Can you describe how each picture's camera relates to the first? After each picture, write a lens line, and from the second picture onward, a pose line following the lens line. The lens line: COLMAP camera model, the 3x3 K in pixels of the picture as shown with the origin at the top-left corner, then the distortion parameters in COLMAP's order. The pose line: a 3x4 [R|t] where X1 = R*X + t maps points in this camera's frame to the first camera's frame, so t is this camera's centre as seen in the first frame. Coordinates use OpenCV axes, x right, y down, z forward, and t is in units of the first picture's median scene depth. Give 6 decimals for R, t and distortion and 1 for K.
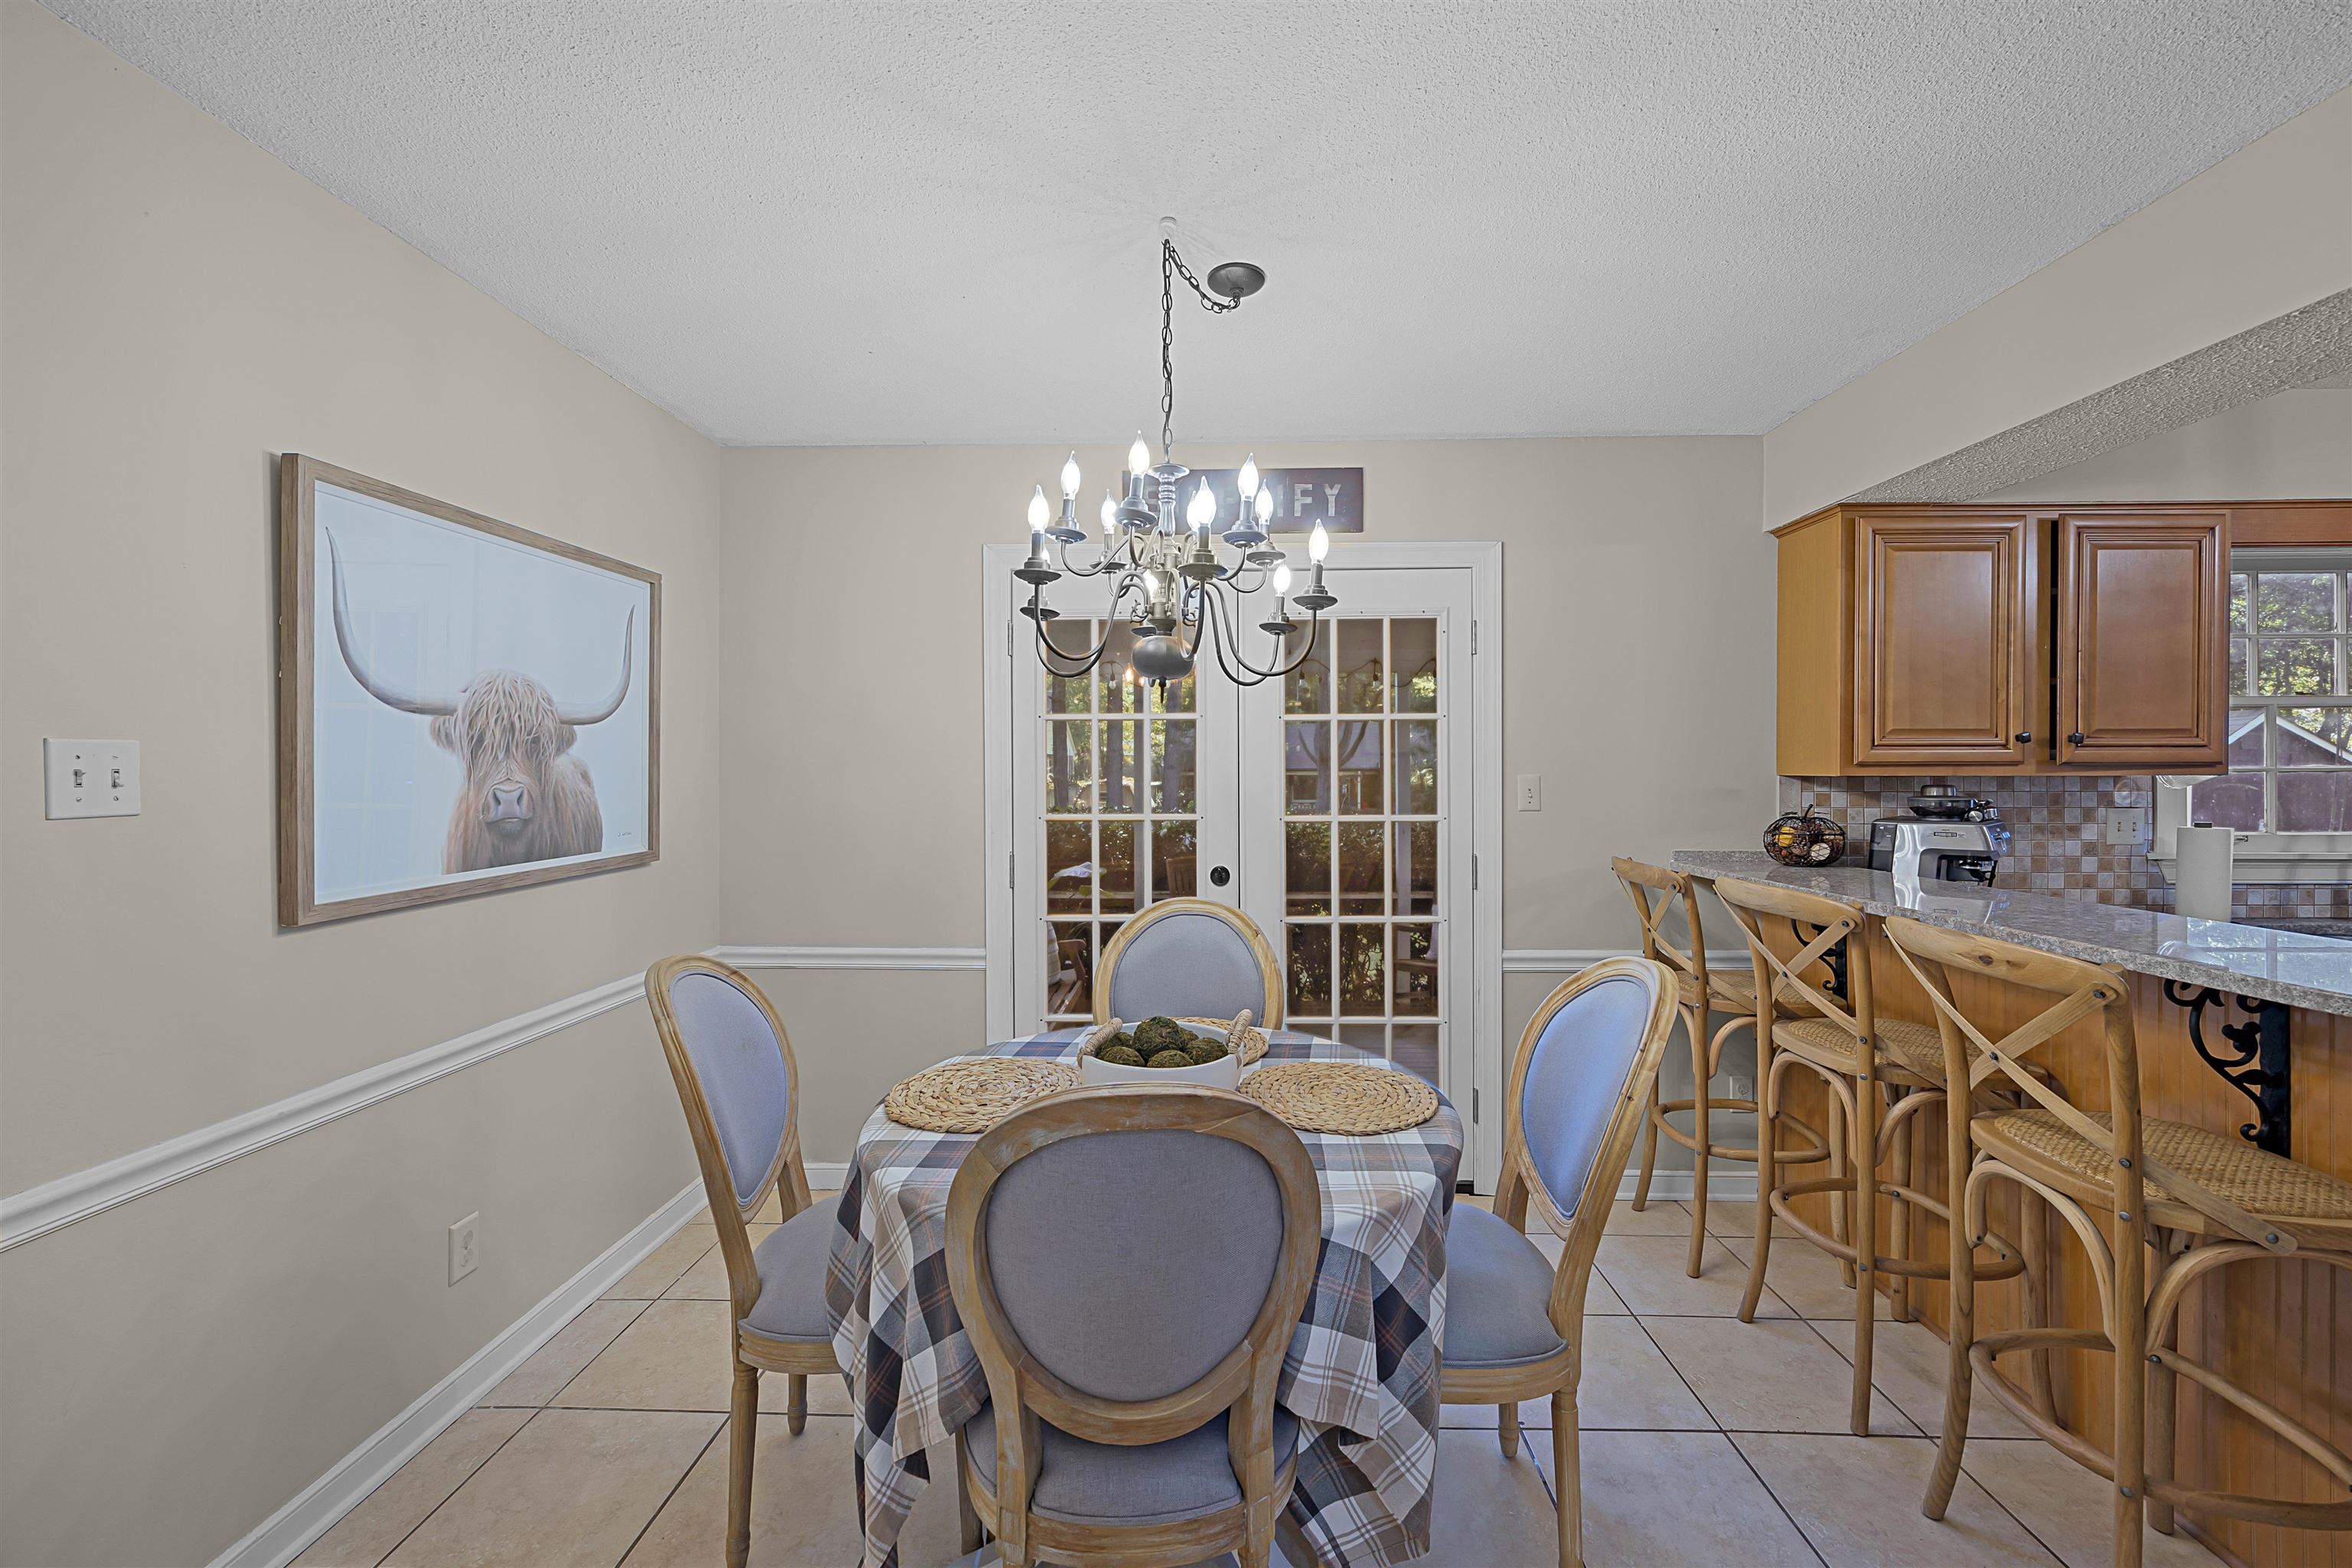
lens RADIAL K [[937.6, 0, 1177.9], [0, 937.6, 777.8], [0, 0, 1]] dist [-0.001033, 0.000142]
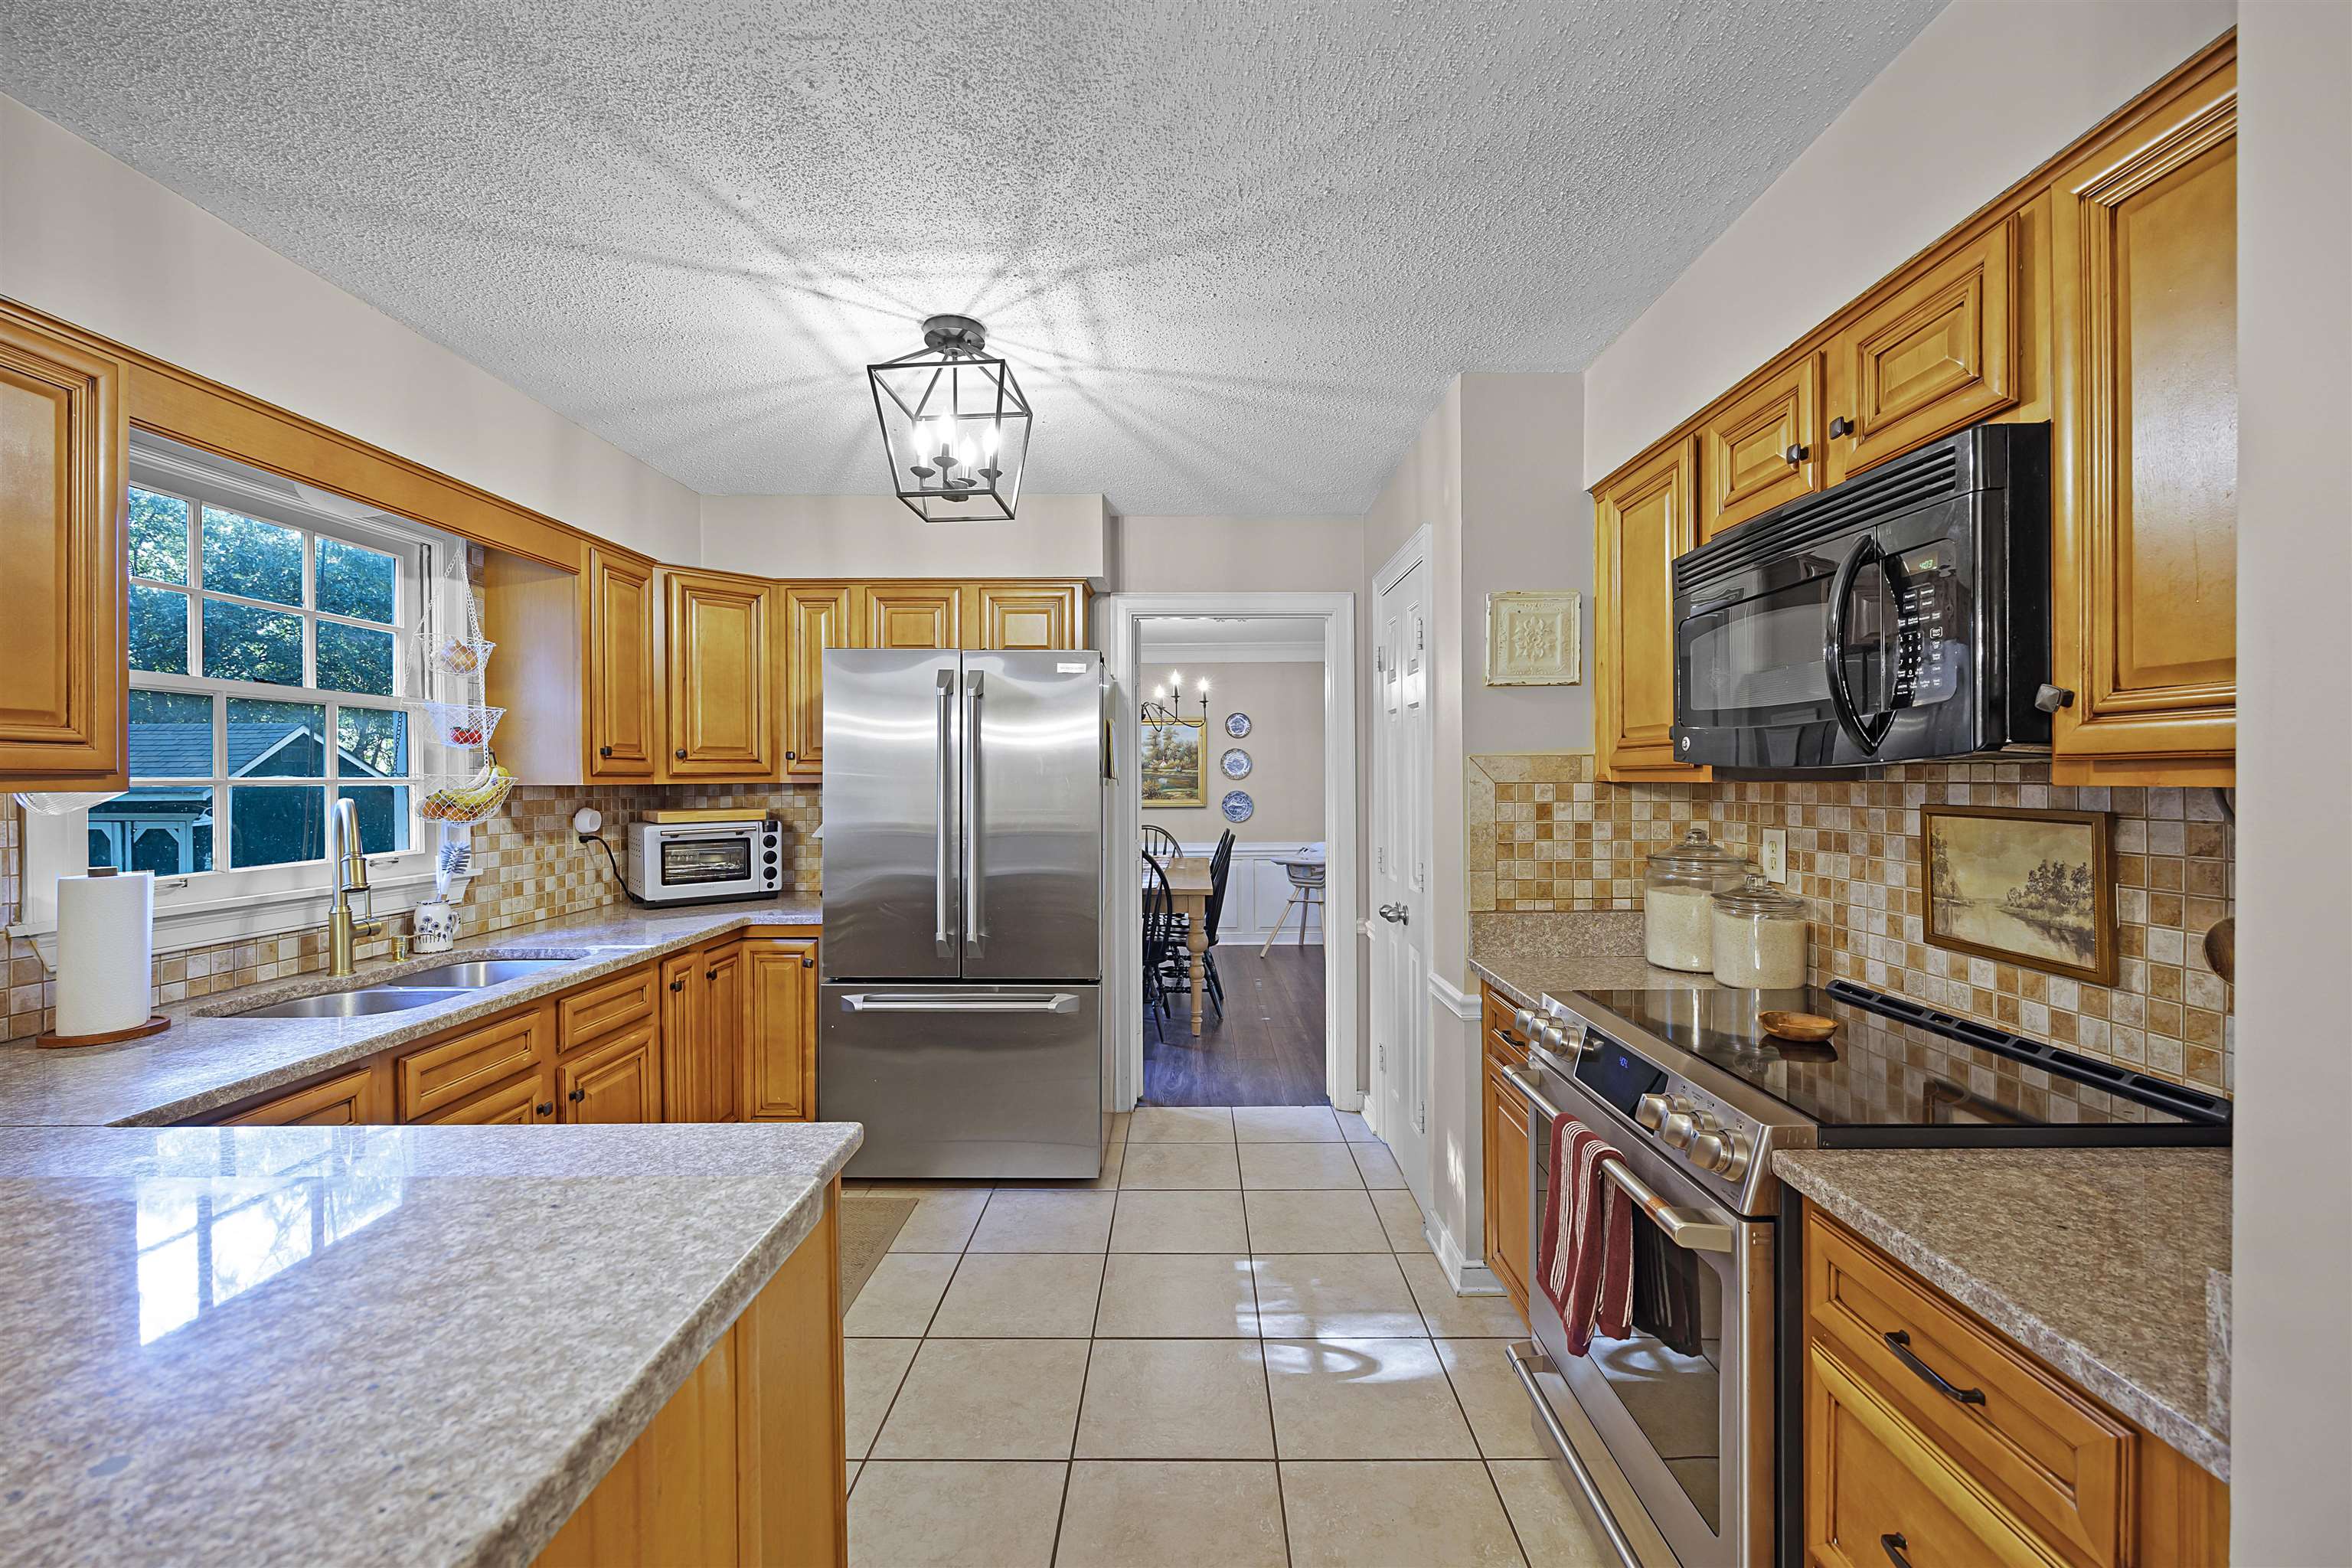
lens RADIAL K [[946.5, 0, 1181.5], [0, 946.5, 779.1], [0, 0, 1]] dist [0.000370, -0.000157]
pose [[-0.023794, 0.001056, 0.999716, 0.435166], [0.011653, 0.999932, -0.000779, -0.001913], [-0.999649, 0.011631, -0.023805, 0.289596]]
